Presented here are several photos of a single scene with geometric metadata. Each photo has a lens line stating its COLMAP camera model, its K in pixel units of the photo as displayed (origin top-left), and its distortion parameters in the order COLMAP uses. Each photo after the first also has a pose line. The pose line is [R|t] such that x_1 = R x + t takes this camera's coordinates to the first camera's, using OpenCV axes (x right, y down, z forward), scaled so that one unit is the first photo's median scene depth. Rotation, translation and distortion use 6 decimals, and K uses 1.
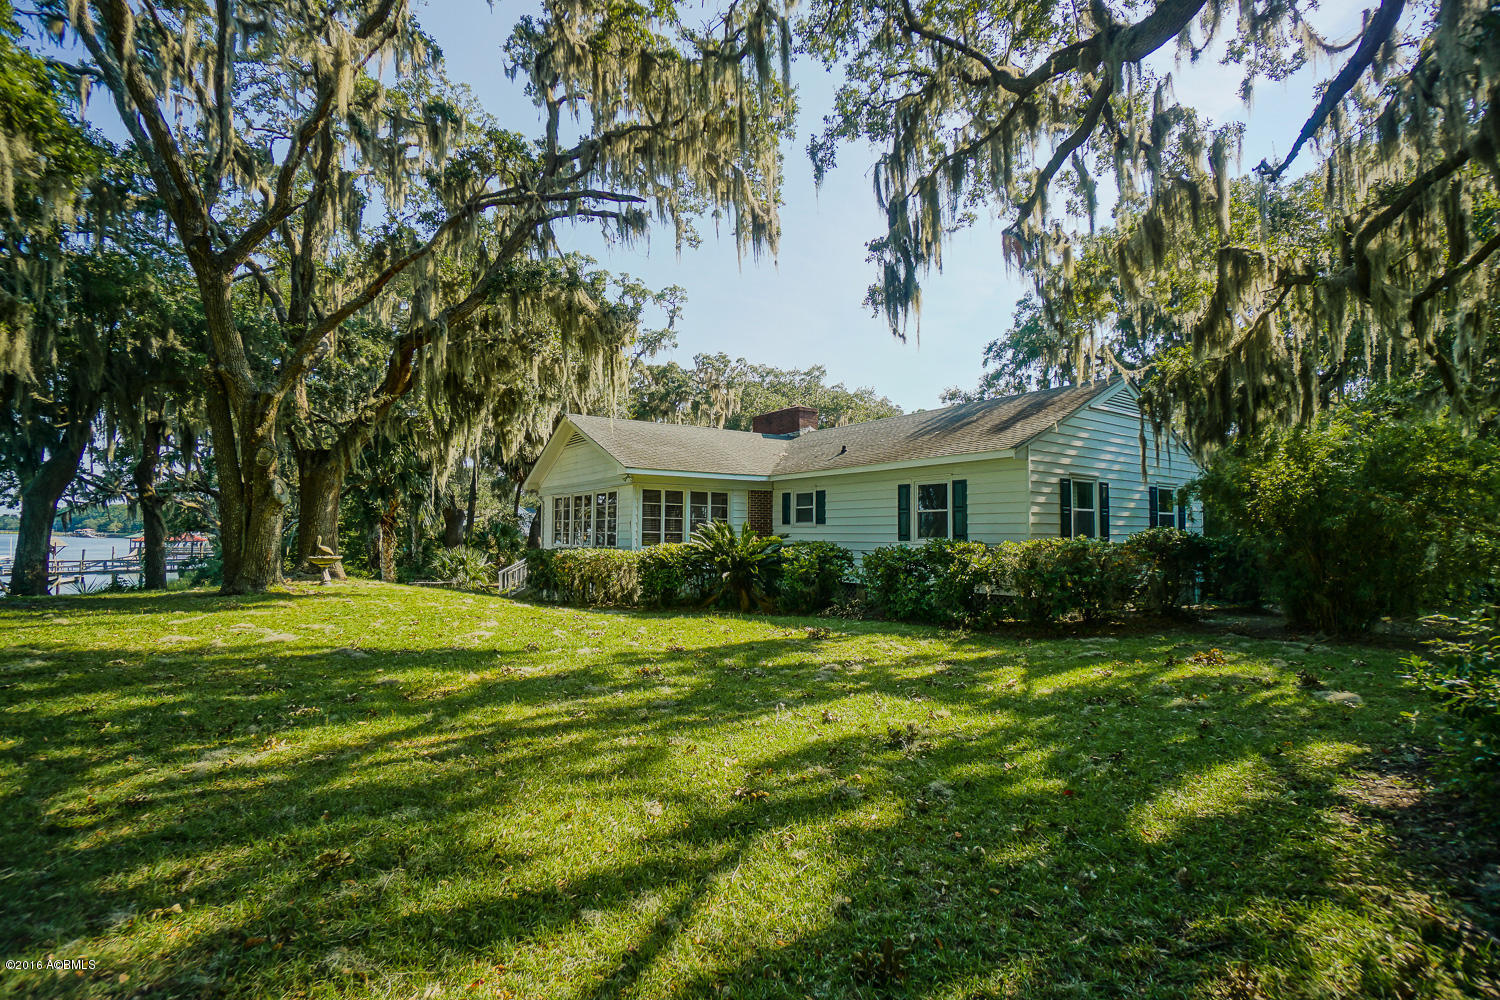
lens RADIAL K [[678.0, 0, 764.3], [0, 678.0, 505.8], [0, 0, 1]] dist [-0.047811, 0.000058]
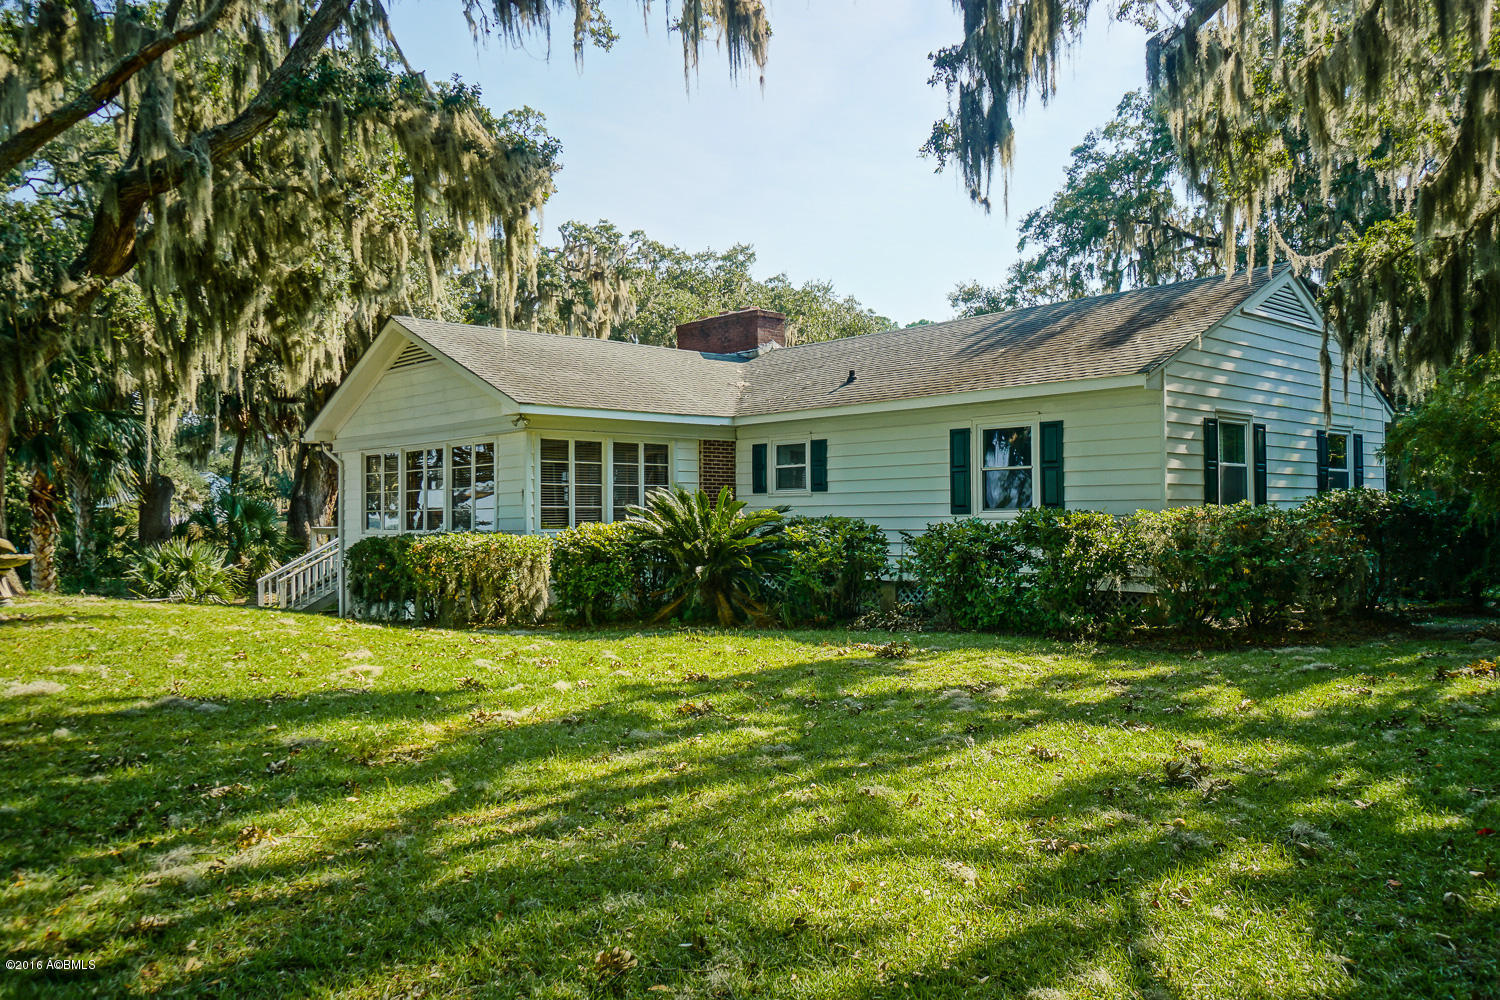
lens RADIAL K [[1076.0, 0, 765.4], [0, 1076.0, 499.4], [0, 0, 1]] dist [0.033773, 0.006182]
pose [[0.991989, -0.011215, 0.125825, -0.125937], [0.007768, 0.999582, 0.027856, 0.007005], [-0.126085, -0.026655, 0.991661, -0.023613]]
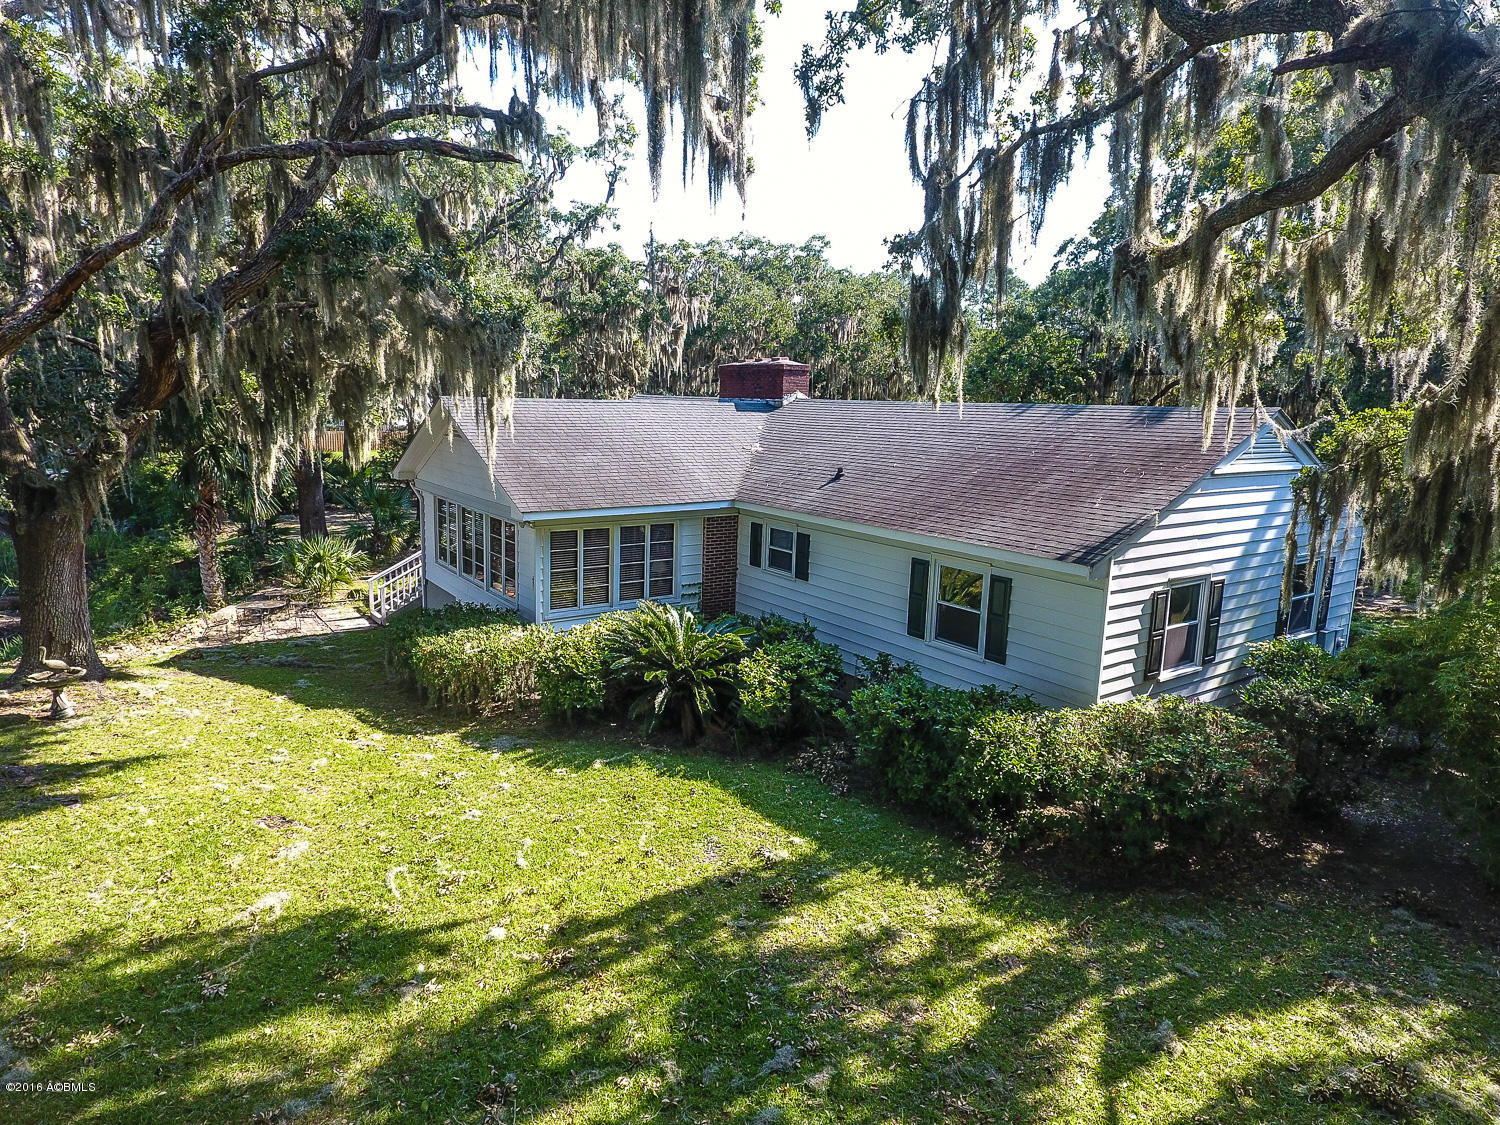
lens RADIAL K [[840.1, 0, 750.0], [0, 840.1, 562.5], [0, 0, 1]] dist [0.028581, 0.000009]
pose [[0.999588, 0.027424, 0.008503, 0.025627], [-0.028604, 0.976812, 0.212179, -0.230770], [-0.002487, -0.212335, 0.977194, 0.161143]]
